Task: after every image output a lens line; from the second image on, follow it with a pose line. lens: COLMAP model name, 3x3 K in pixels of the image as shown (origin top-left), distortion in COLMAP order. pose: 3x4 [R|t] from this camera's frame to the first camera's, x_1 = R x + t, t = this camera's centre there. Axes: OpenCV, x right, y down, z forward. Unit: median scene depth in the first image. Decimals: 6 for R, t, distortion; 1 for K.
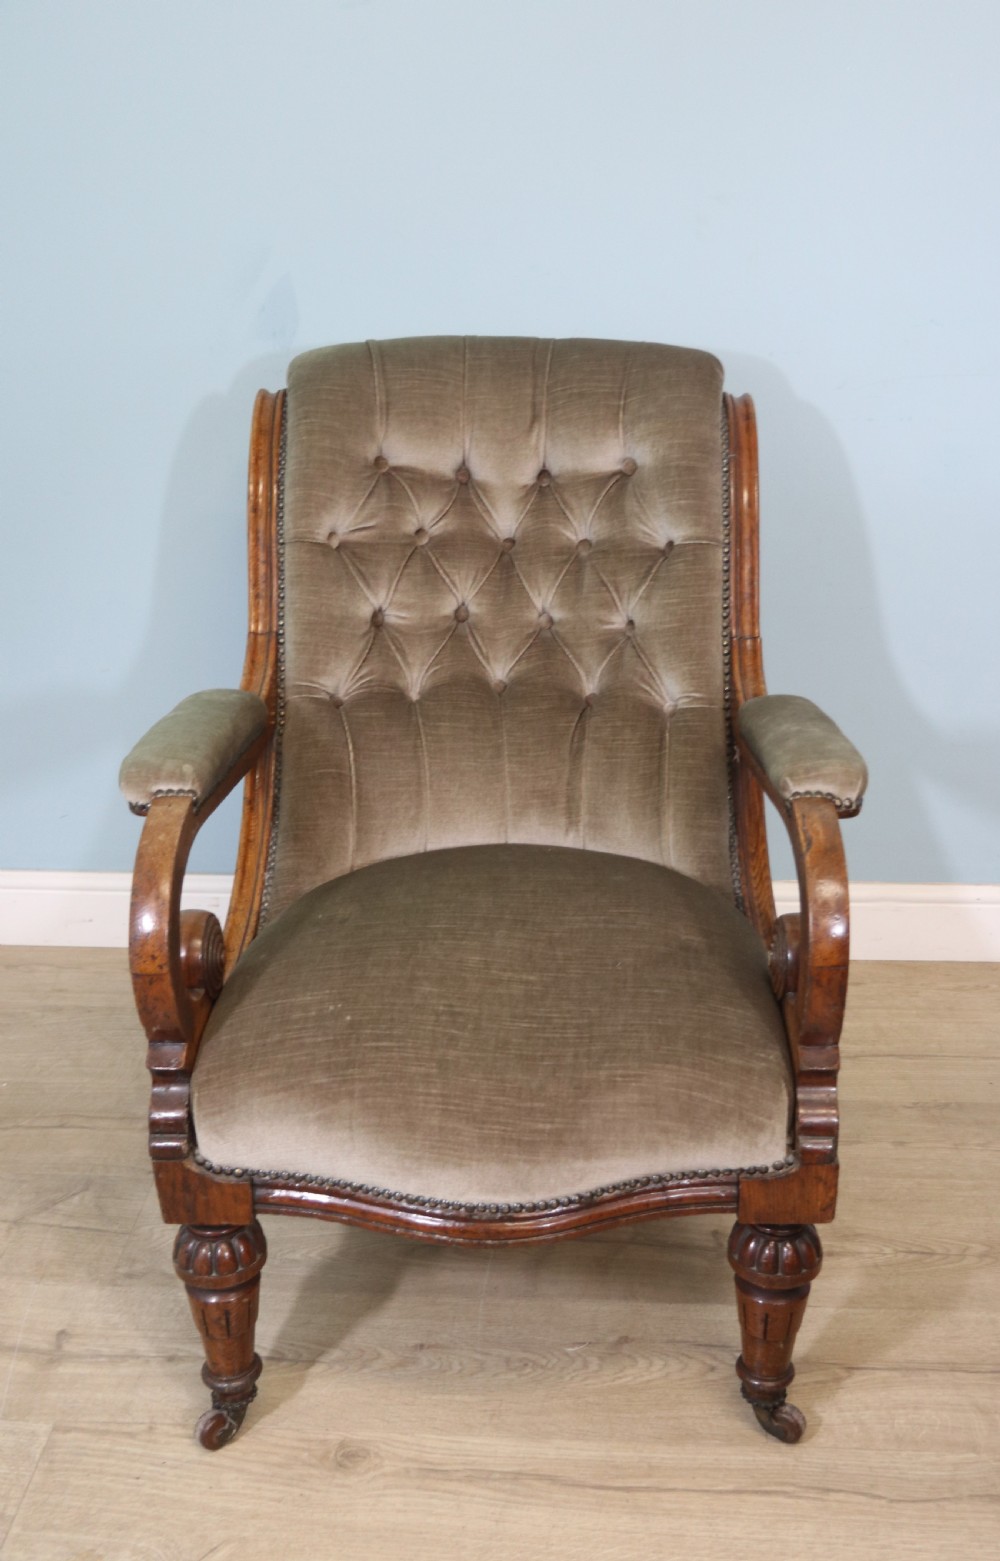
lens RADIAL K [[1561.5, 0, 527.4], [0, 1561.5, 802.4], [0, 0, 1]] dist [0.001599, 0.000000]
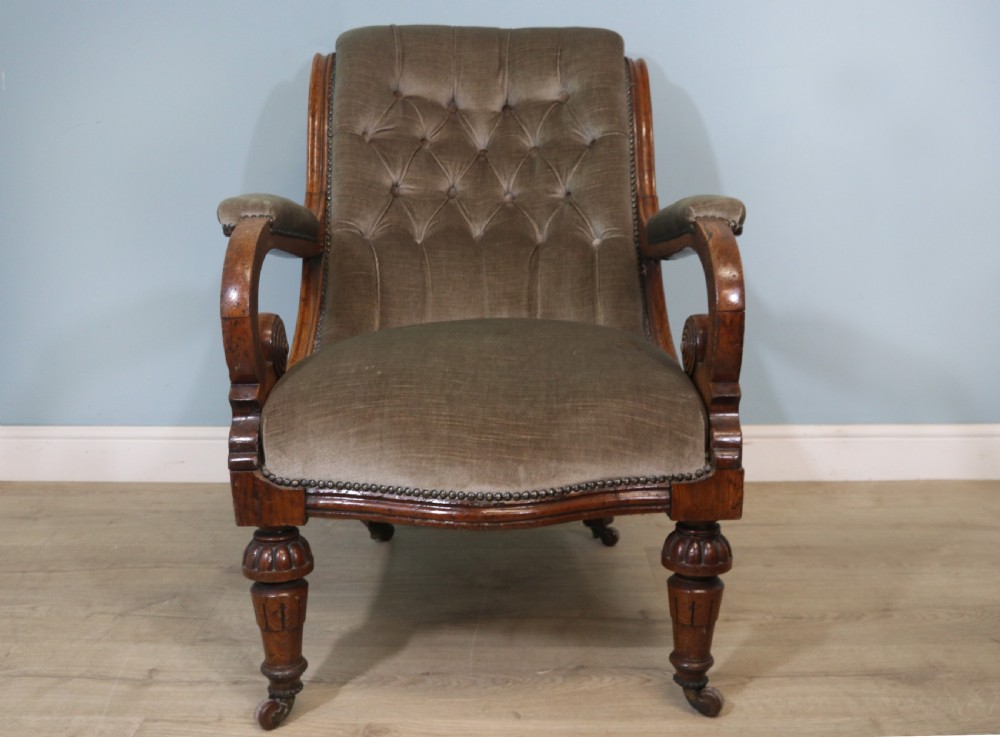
lens RADIAL K [[1027.6, 0, 511.2], [0, 1027.6, 376.5], [0, 0, 1]] dist [-0.056966, 0.000000]
pose [[0.999078, -0.004909, 0.042652, -0.033235], [0.013160, 0.980635, -0.195403, 0.276039], [-0.040867, 0.195784, 0.979795, 0.106123]]
